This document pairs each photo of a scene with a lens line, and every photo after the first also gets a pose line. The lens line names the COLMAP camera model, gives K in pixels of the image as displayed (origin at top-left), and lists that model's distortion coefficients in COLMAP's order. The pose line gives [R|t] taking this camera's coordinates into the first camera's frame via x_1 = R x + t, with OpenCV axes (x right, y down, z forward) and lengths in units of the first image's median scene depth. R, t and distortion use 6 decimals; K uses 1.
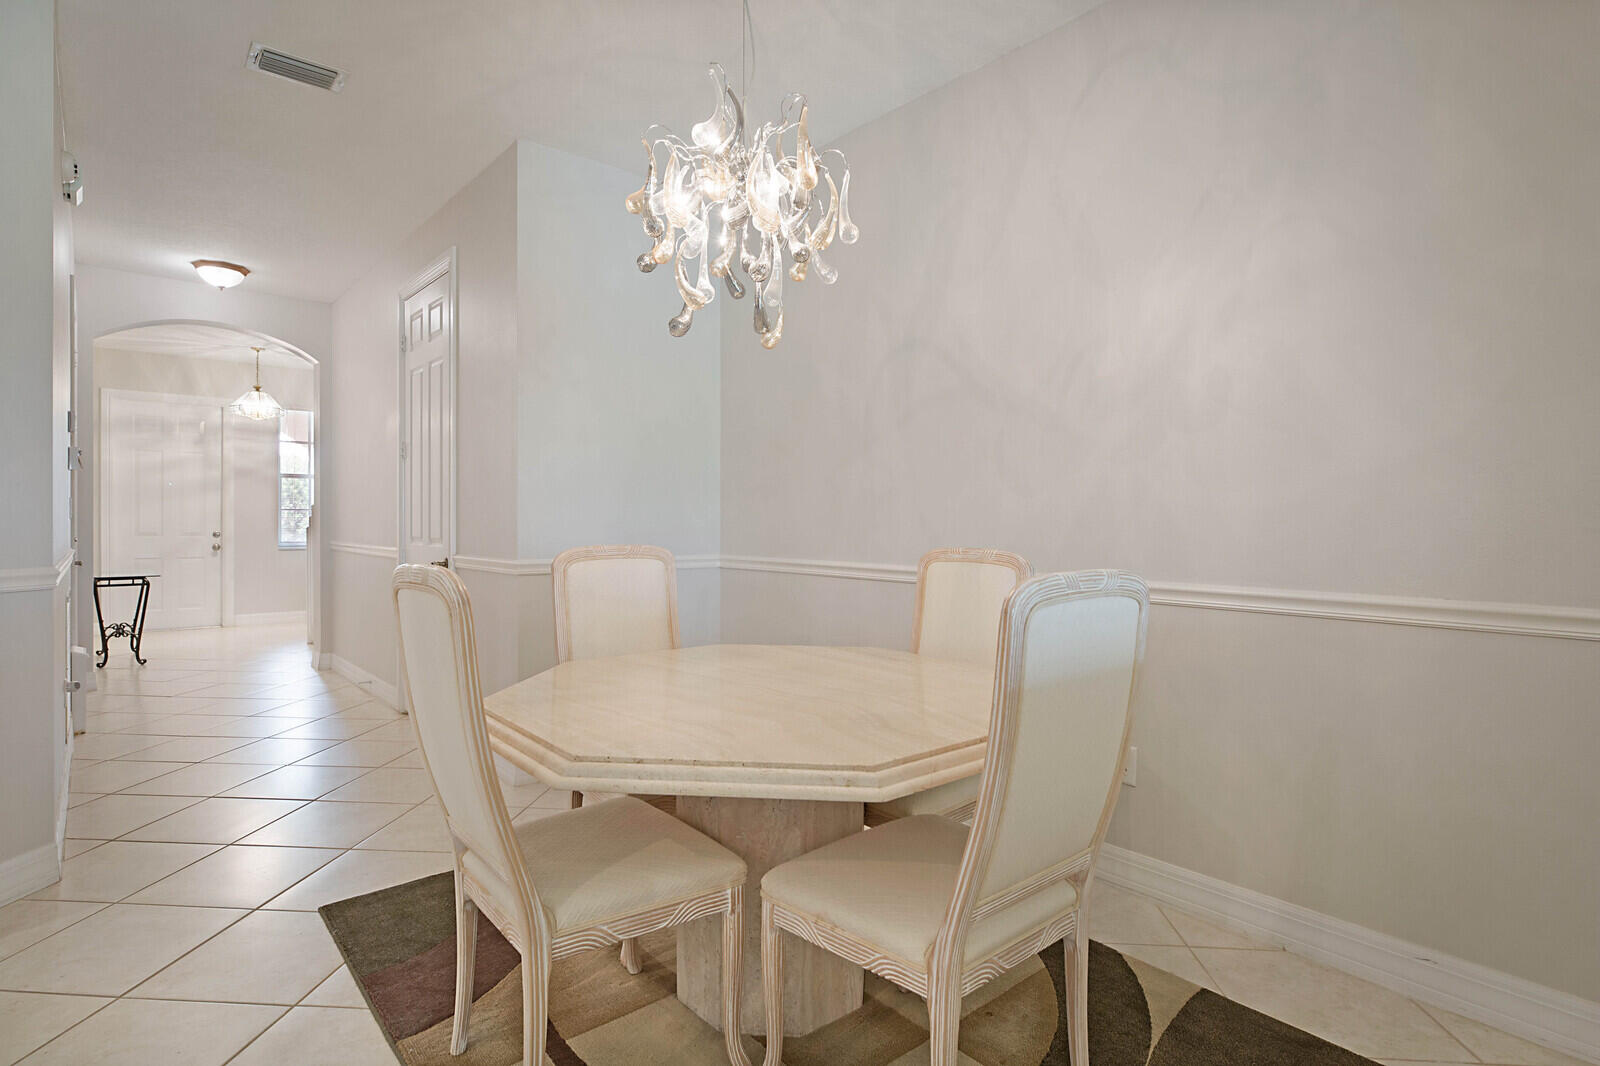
lens RADIAL K [[837.5, 0, 801.4], [0, 837.5, 524.7], [0, 0, 1]] dist [0.001682, 0.000518]
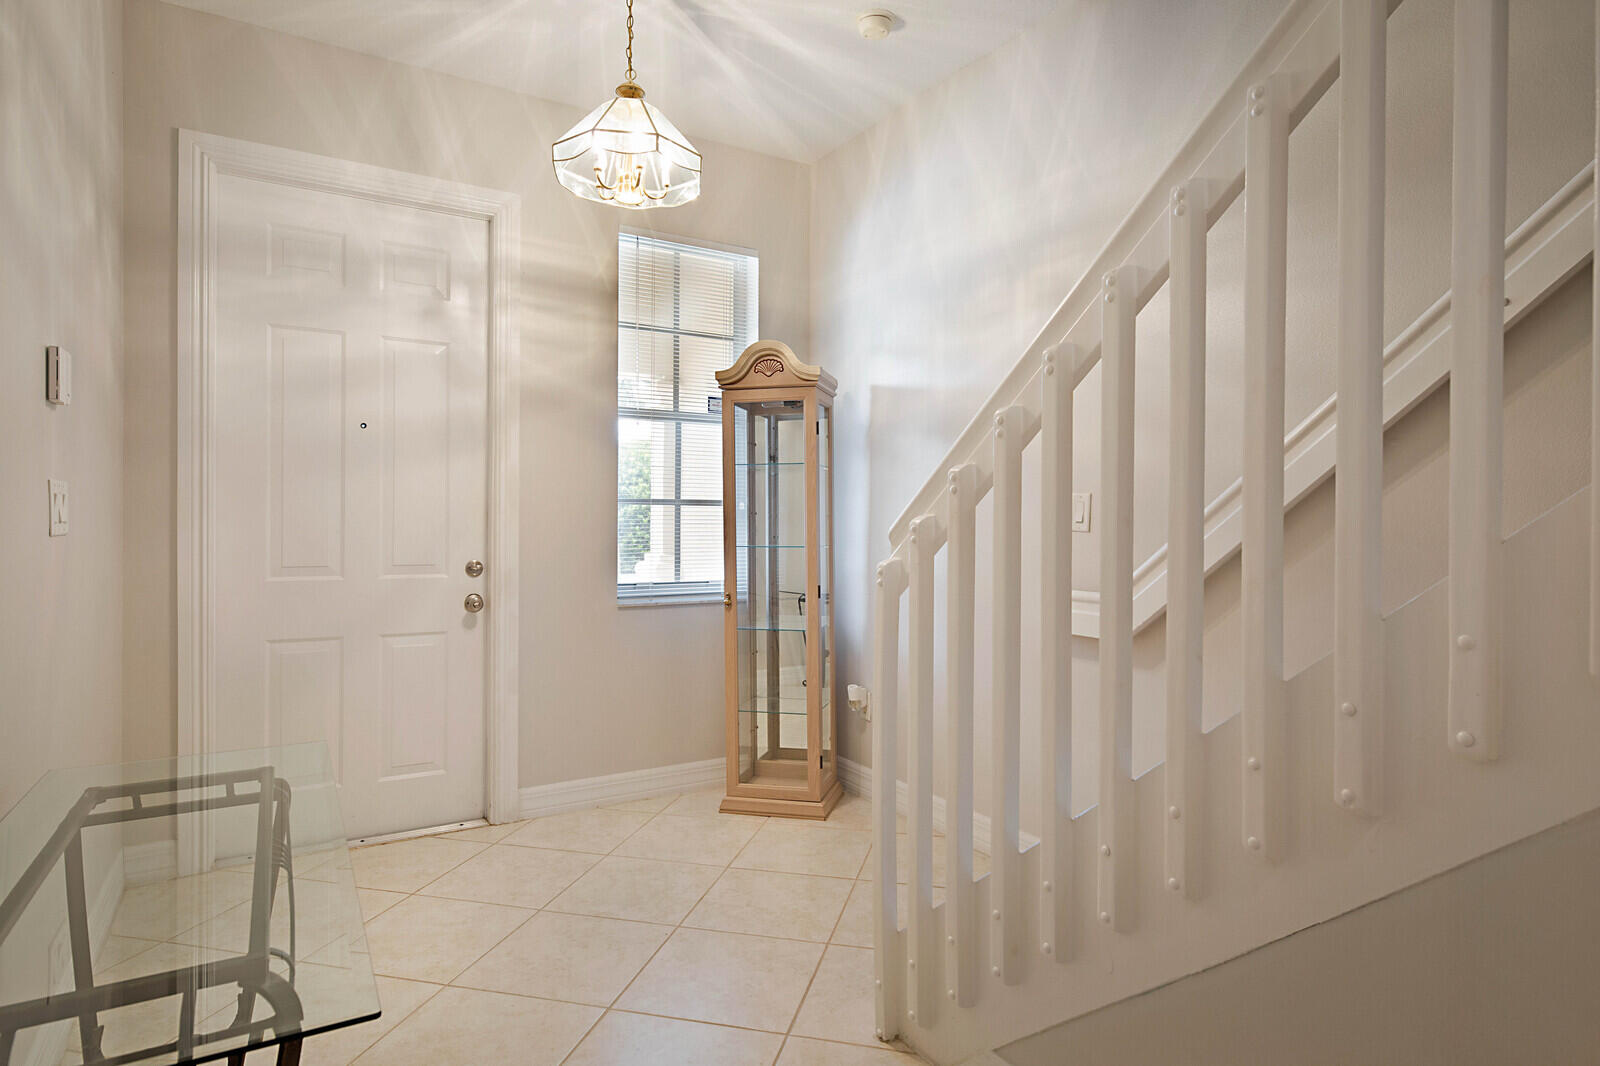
lens RADIAL K [[868.0, 0, 798.6], [0, 868.0, 531.8], [0, 0, 1]] dist [0.004443, -0.001747]
pose [[0.985267, 0.009637, -0.170754, -0.495859], [-0.008549, 0.999938, 0.007104, -0.008191], [0.170812, -0.005540, 0.985288, 0.653239]]
